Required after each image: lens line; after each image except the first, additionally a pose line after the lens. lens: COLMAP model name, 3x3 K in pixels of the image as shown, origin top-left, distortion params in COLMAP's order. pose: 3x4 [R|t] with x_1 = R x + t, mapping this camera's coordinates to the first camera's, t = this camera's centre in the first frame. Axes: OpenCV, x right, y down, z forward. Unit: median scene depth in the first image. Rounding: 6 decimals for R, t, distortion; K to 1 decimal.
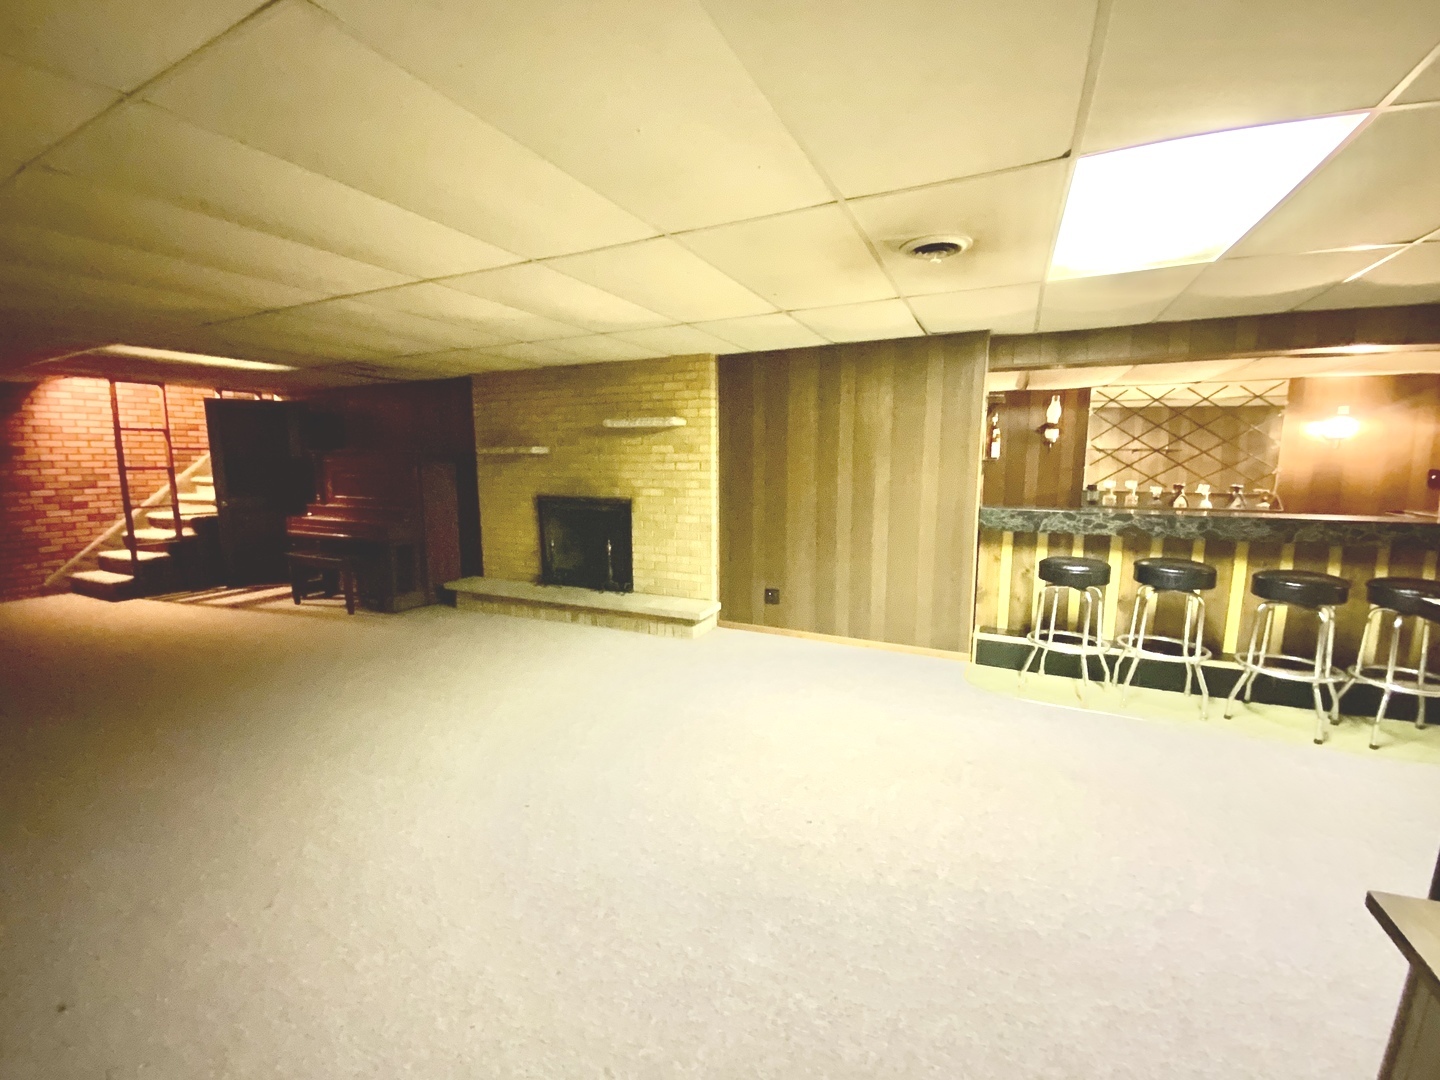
lens RADIAL K [[586.0, 0, 723.3], [0, 586.0, 543.2], [0, 0, 1]] dist [-0.005526, -0.001143]
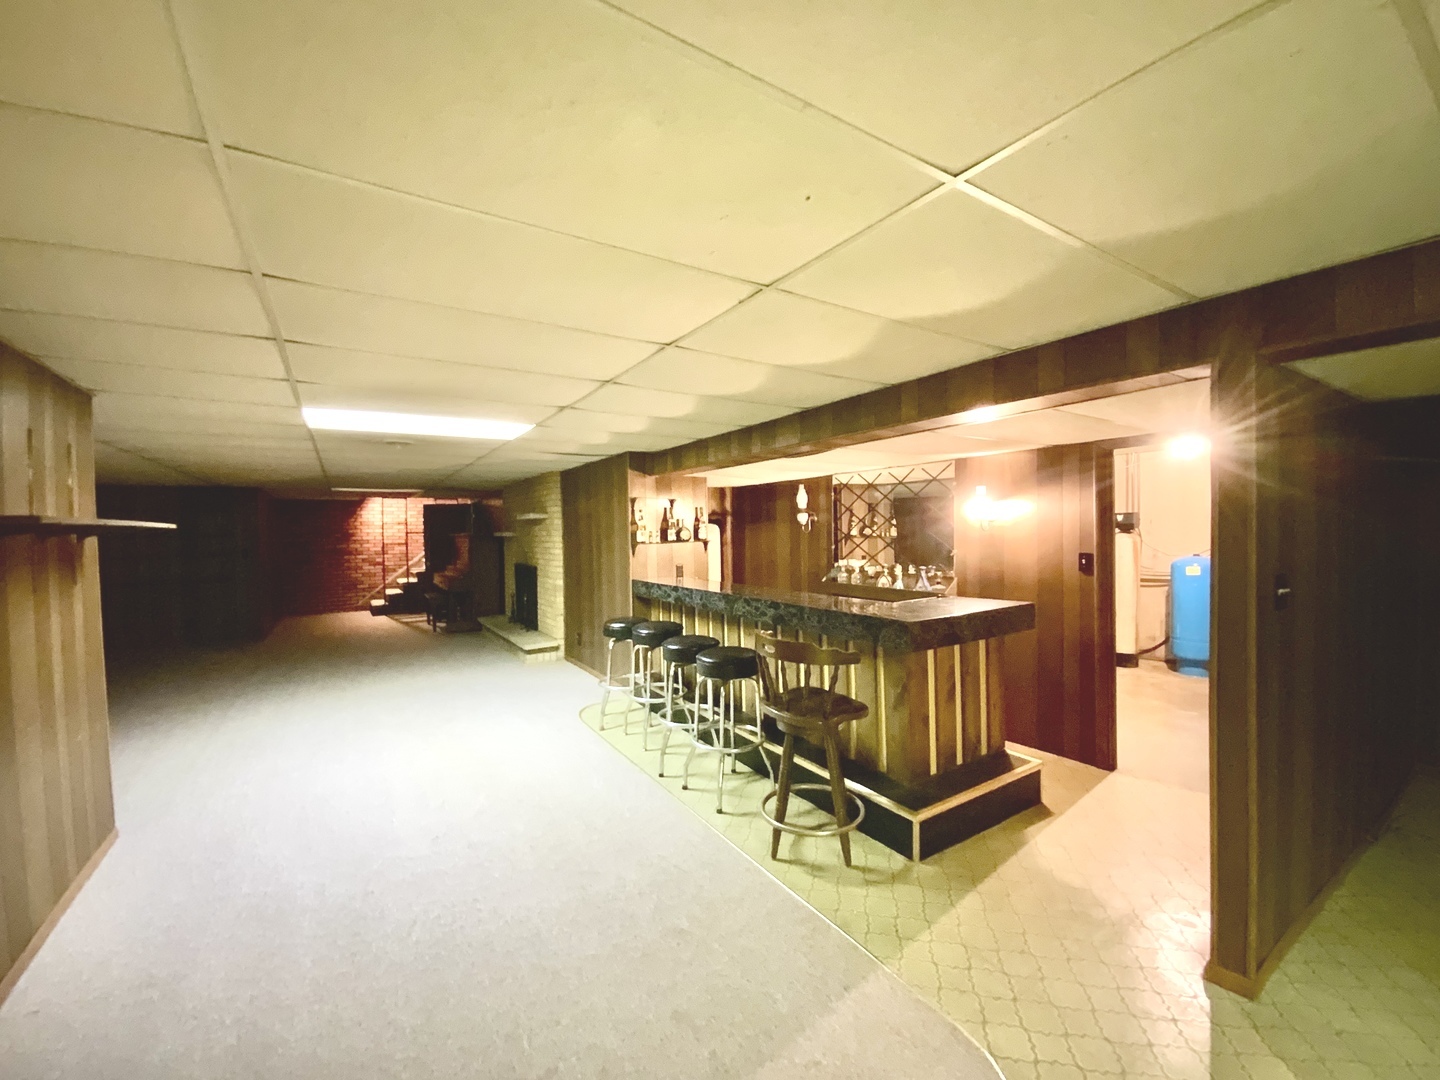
lens RADIAL K [[586.0, 0, 721.0], [0, 586.0, 538.1], [0, 0, 1]] dist [-0.005526, -0.001143]
pose [[0.851984, -0.002590, -0.523562, 0.950815], [-0.064357, 0.991886, -0.109634, -0.013295], [0.519598, 0.127101, 0.844904, -0.022862]]
